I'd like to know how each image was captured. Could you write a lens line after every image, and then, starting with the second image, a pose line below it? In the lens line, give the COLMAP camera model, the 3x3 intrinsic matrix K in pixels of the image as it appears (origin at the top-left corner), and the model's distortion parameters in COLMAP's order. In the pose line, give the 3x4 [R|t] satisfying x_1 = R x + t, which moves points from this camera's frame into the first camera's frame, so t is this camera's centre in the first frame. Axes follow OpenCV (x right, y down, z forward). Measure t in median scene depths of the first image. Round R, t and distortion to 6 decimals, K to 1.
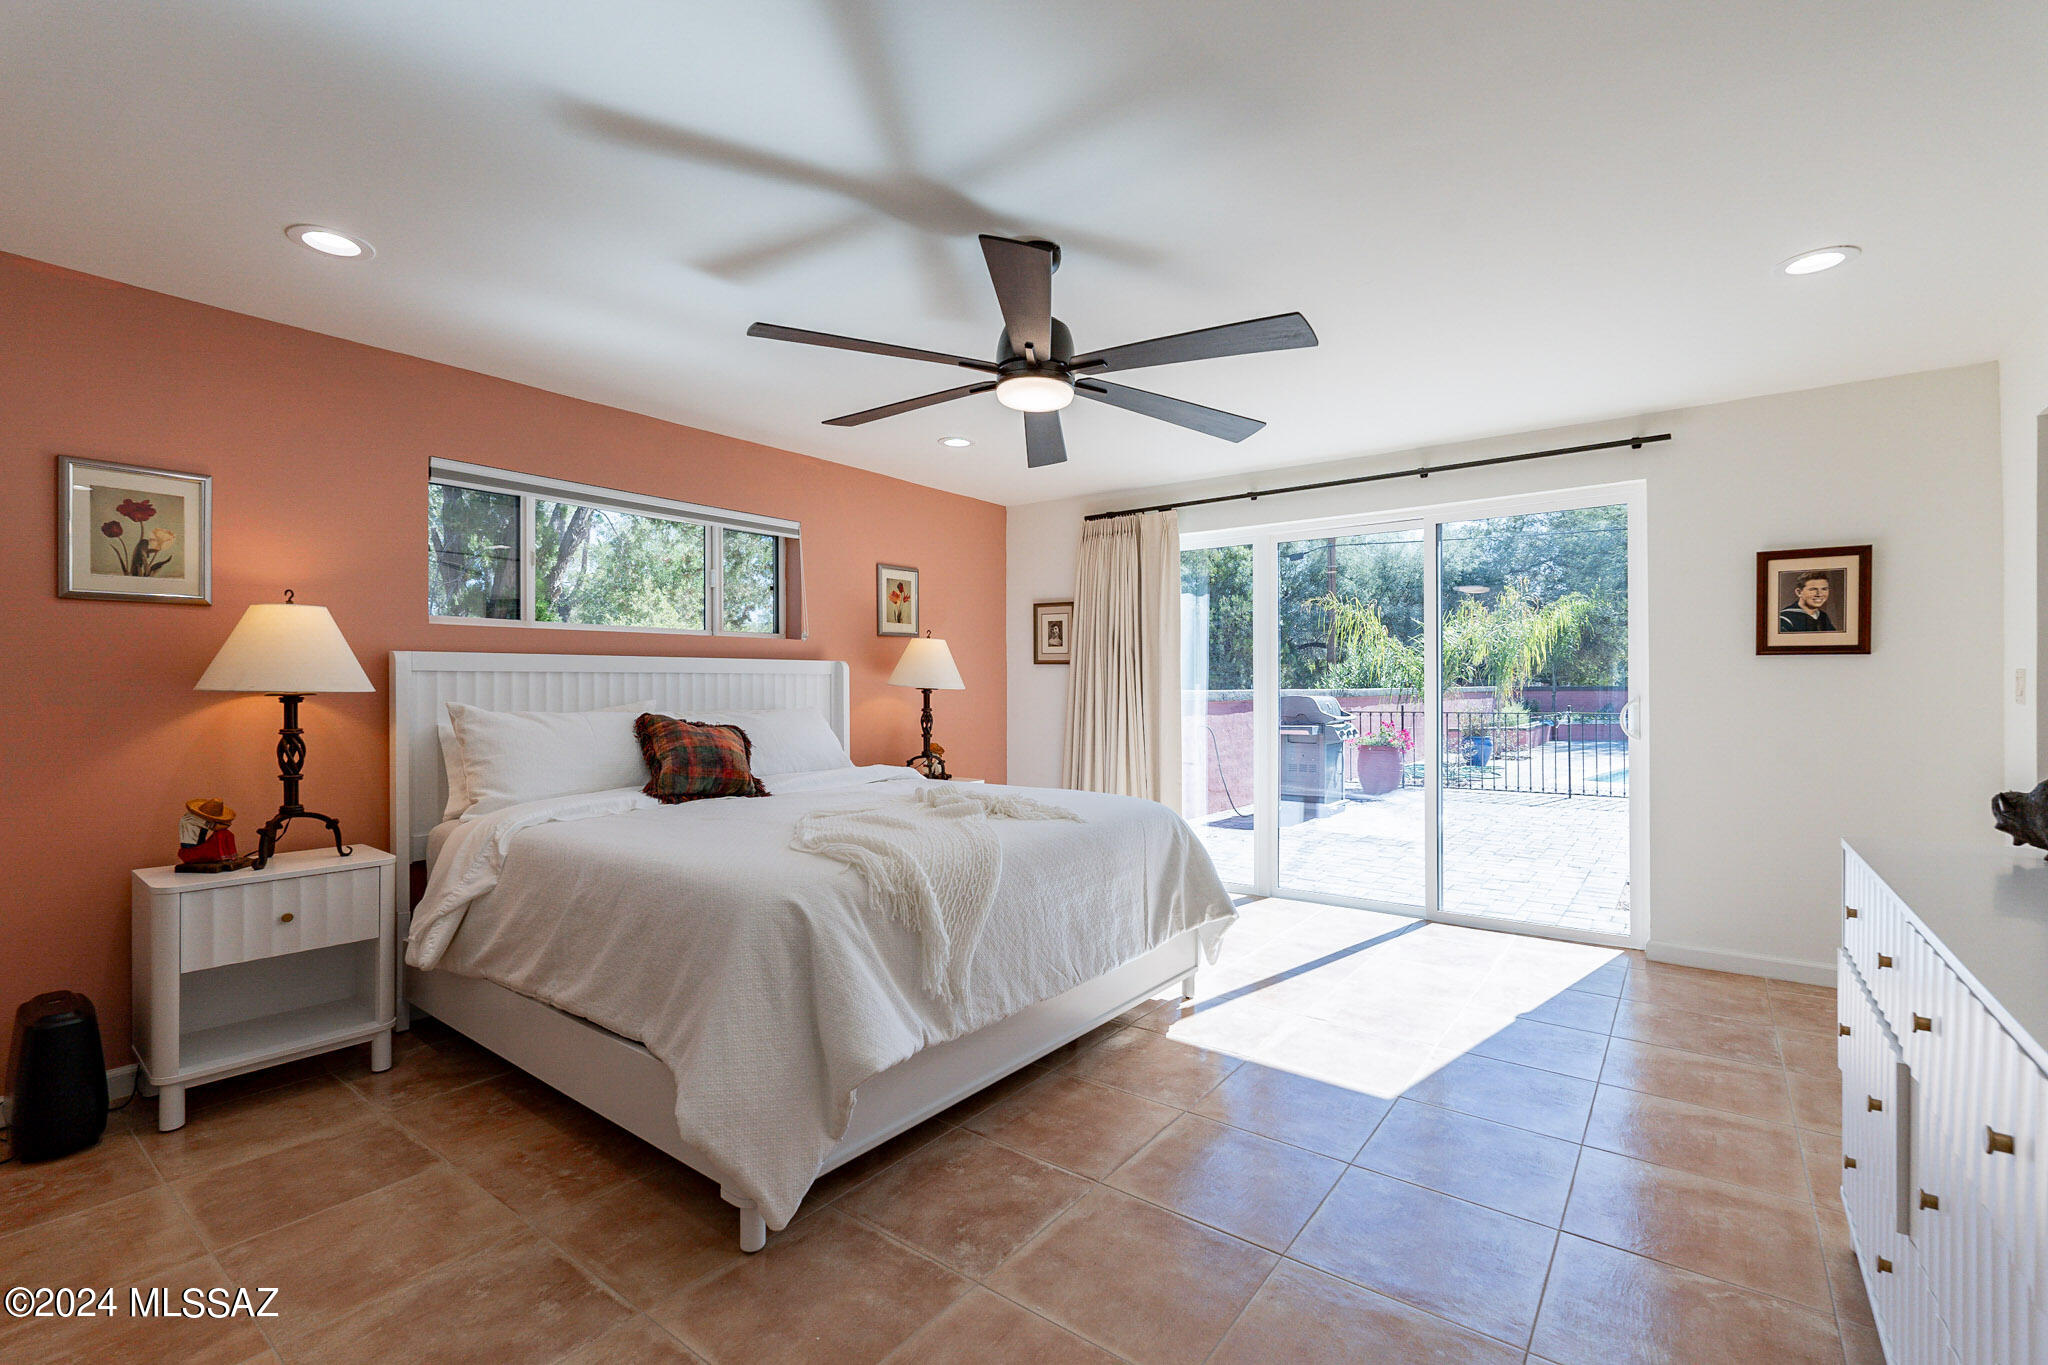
lens RADIAL K [[891.9, 0, 1020.8], [0, 891.9, 687.8], [0, 0, 1]] dist [-0.004122, -0.000951]
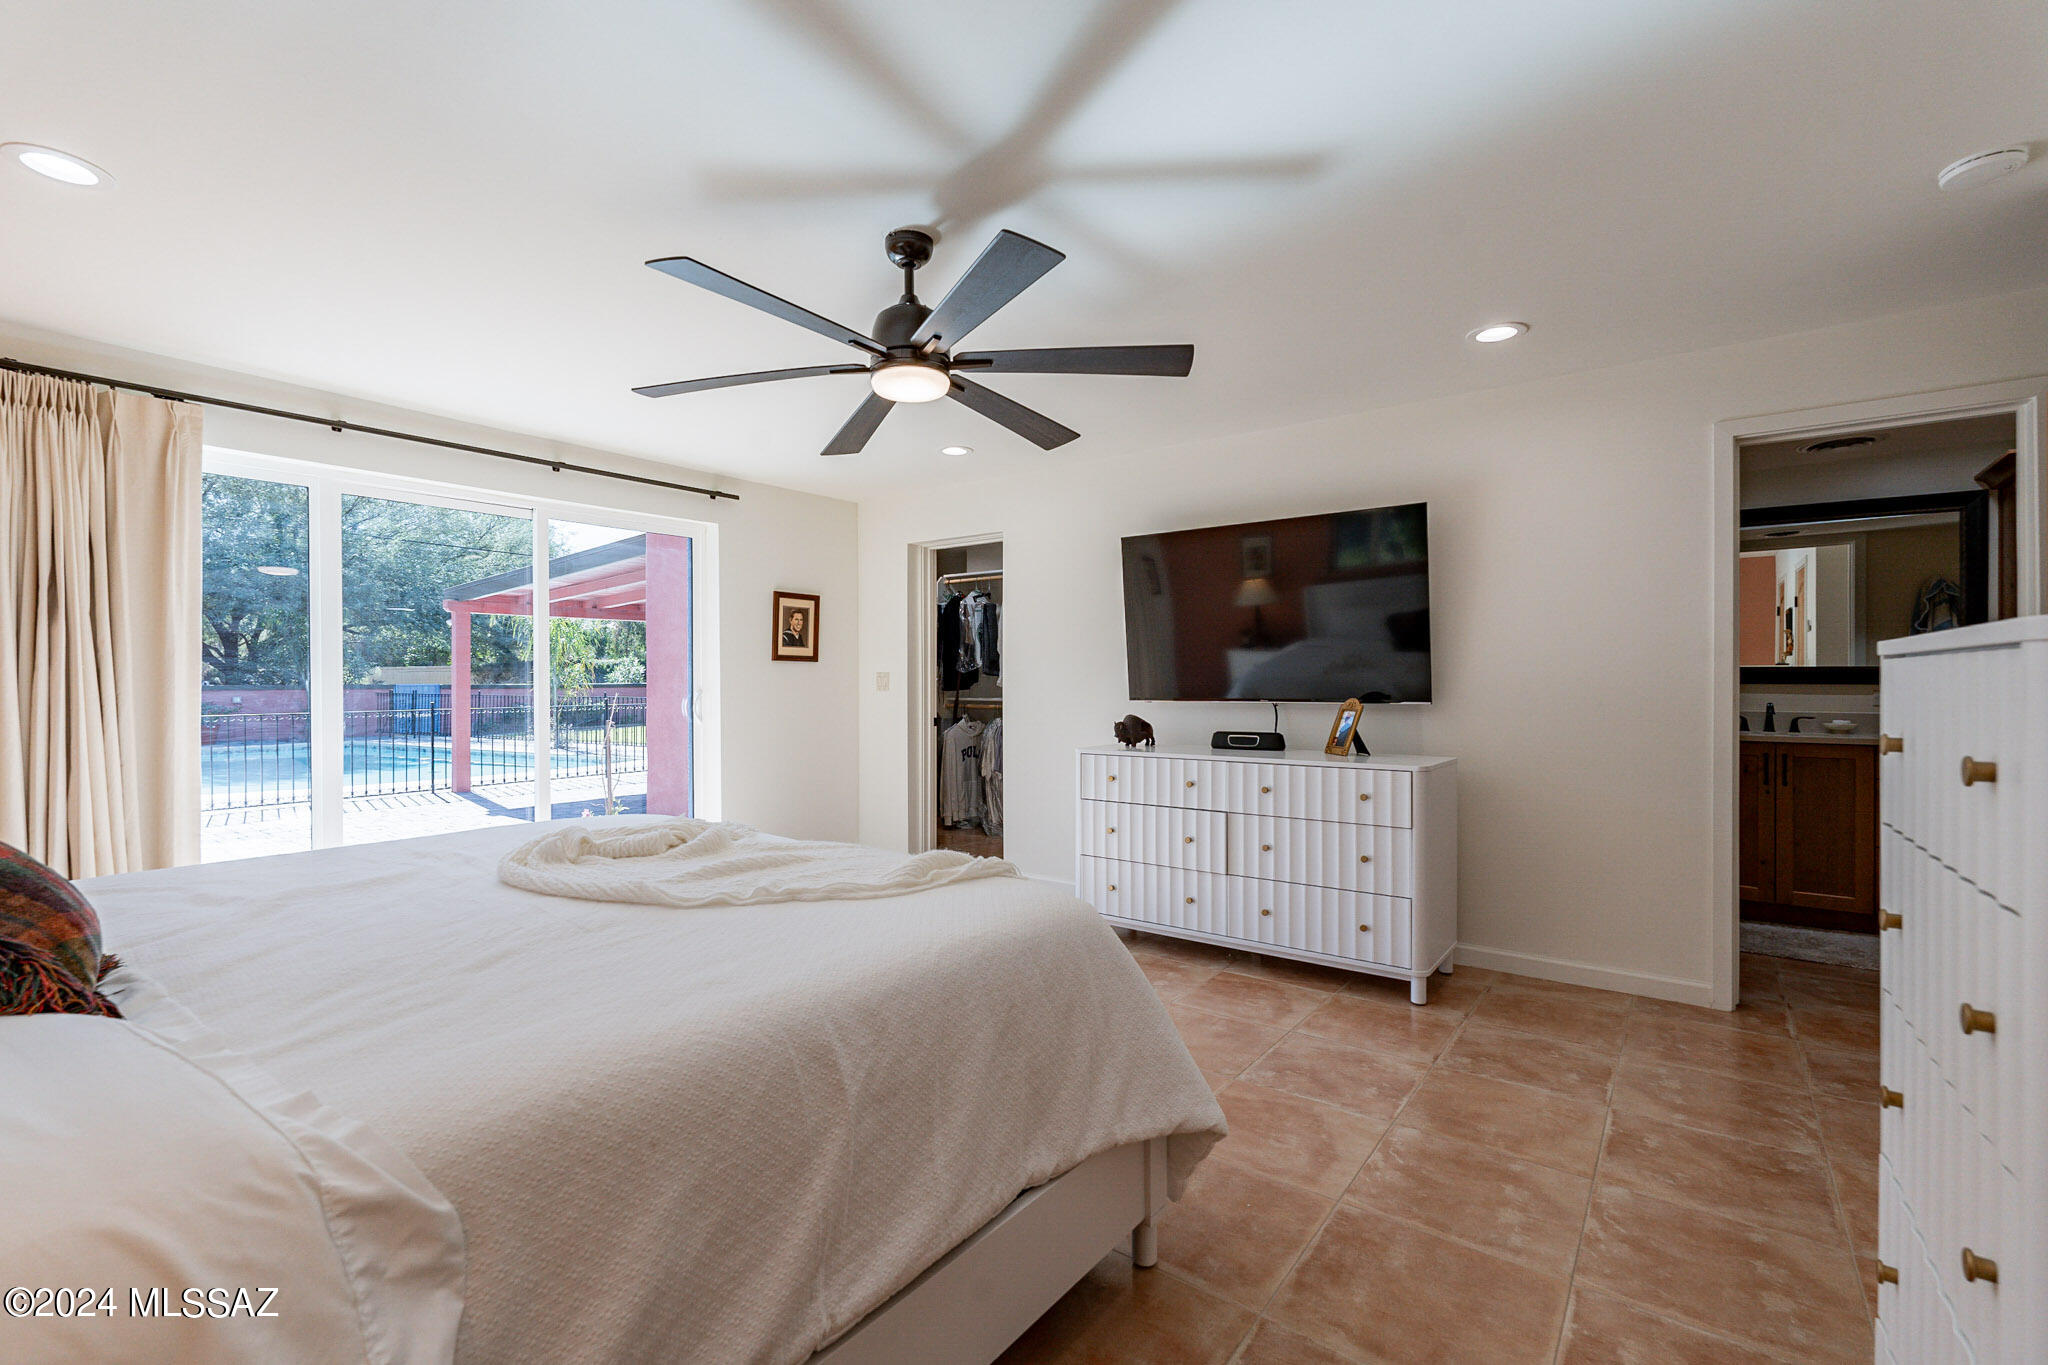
lens RADIAL K [[891.9, 0, 1020.8], [0, 891.9, 687.8], [0, 0, 1]] dist [-0.004122, -0.000951]
pose [[0.003714, -0.004975, 0.999981, -0.664165], [0.006118, 0.999969, 0.004952, 0.003739], [-0.999974, 0.006100, 0.003744, 0.595736]]
